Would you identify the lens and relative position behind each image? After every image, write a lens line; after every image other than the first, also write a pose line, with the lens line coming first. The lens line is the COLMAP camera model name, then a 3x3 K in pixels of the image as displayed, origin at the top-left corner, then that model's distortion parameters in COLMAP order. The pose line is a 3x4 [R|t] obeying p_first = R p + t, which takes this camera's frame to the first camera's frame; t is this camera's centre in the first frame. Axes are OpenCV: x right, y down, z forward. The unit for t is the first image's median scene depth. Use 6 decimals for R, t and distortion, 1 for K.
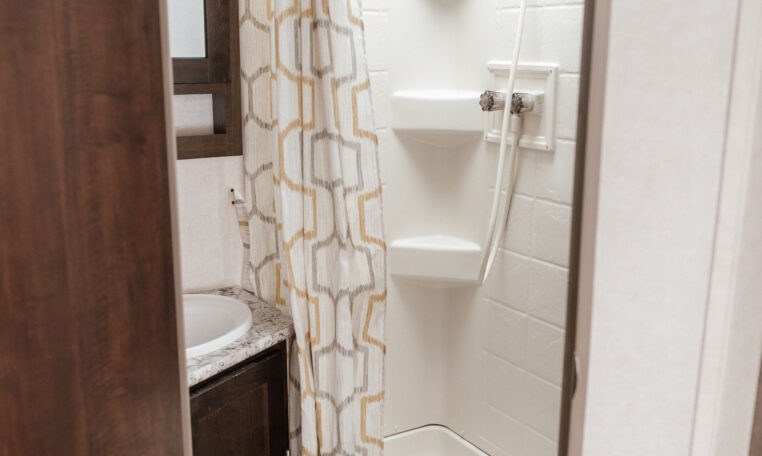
lens RADIAL K [[806.9, 0, 405.1], [0, 806.9, 226.5], [0, 0, 1]] dist [0.010324, -0.030969]
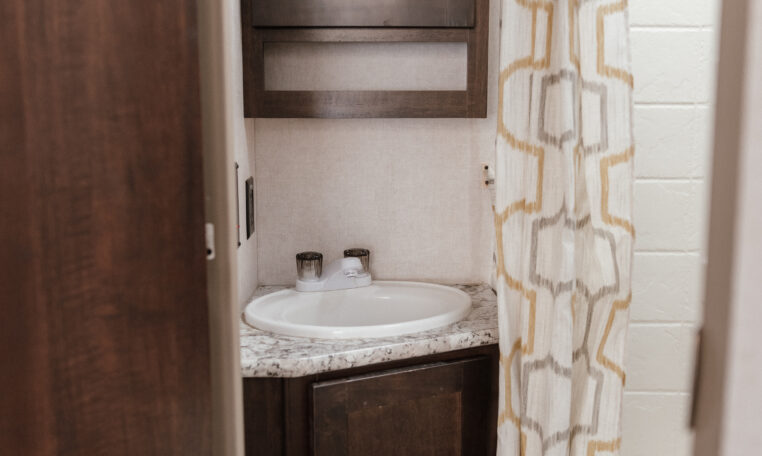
lens RADIAL K [[762.0, 0, 391.0], [0, 762.0, 226.6], [0, 0, 1]] dist [0.007195, -0.007682]
pose [[0.851882, 0.066205, -0.519533, 0.142914], [-0.112926, 0.991864, -0.058772, 0.084962], [0.511414, 0.108736, 0.852427, 0.320230]]
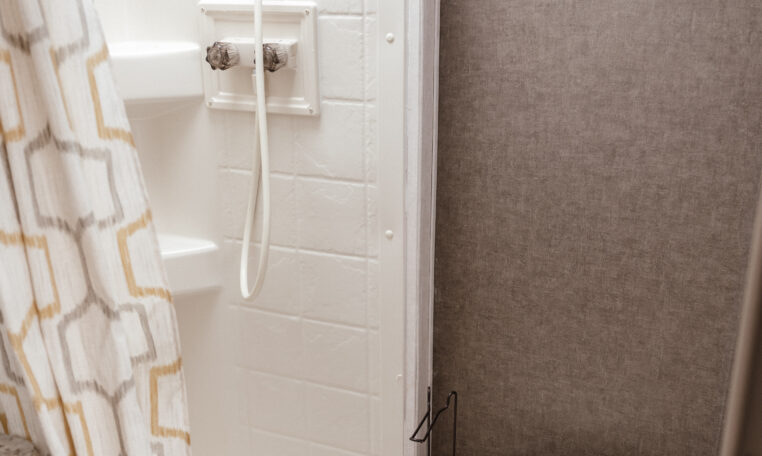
lens RADIAL K [[762.0, 0, 391.0], [0, 762.0, 226.6], [0, 0, 1]] dist [0.007195, -0.007682]
pose [[0.829969, -0.195379, 0.522473, -0.191768], [0.135679, 0.979232, 0.150653, -0.102303], [-0.541057, -0.054149, 0.839241, 0.378940]]
